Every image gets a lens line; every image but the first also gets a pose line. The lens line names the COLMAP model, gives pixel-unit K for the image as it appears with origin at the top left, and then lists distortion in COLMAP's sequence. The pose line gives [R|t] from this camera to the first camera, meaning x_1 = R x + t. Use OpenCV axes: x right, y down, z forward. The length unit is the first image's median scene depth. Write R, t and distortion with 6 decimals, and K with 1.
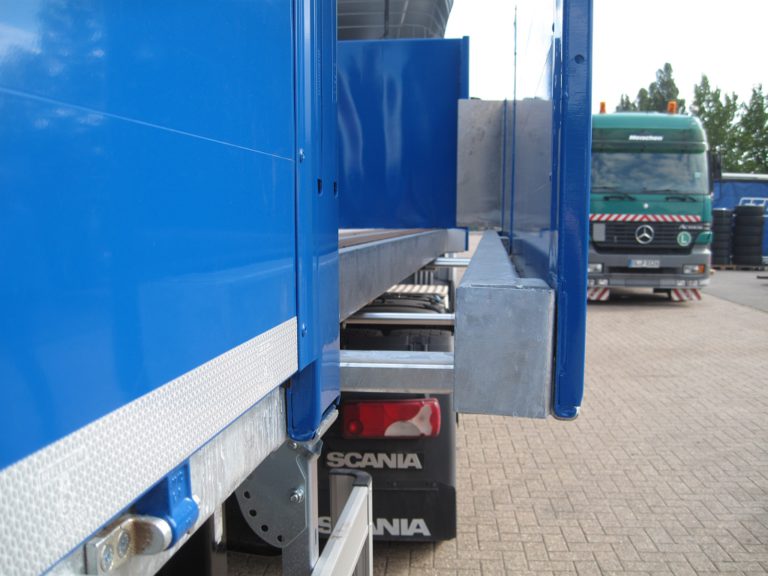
lens RADIAL K [[801.3, 0, 384.3], [0, 801.3, 289.6], [0, 0, 1]] dist [-0.152000, 0.000000]
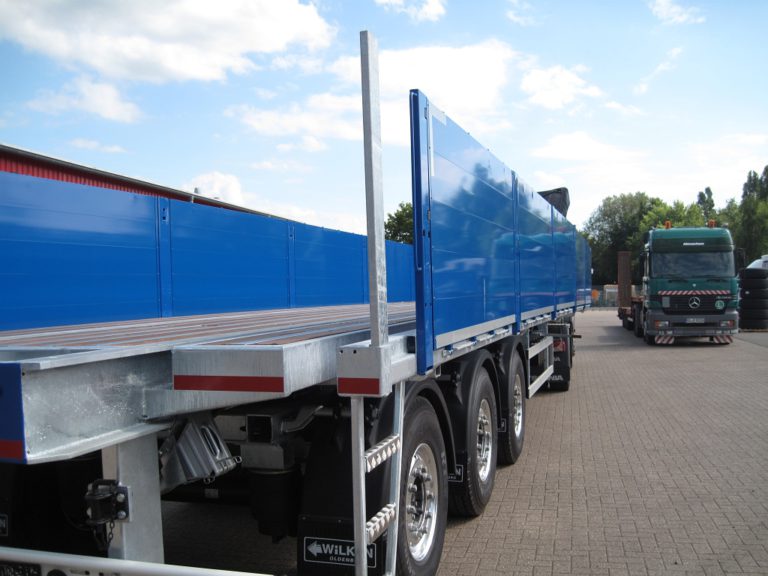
lens RADIAL K [[801.3, 0, 384.7], [0, 801.3, 288.8], [0, 0, 1]] dist [-0.152000, 0.000000]
pose [[0.986108, -0.016850, -0.165246, -0.035906], [0.000194, 0.994957, -0.100298, 0.064346], [0.166103, 0.098872, 0.981139, -0.707707]]
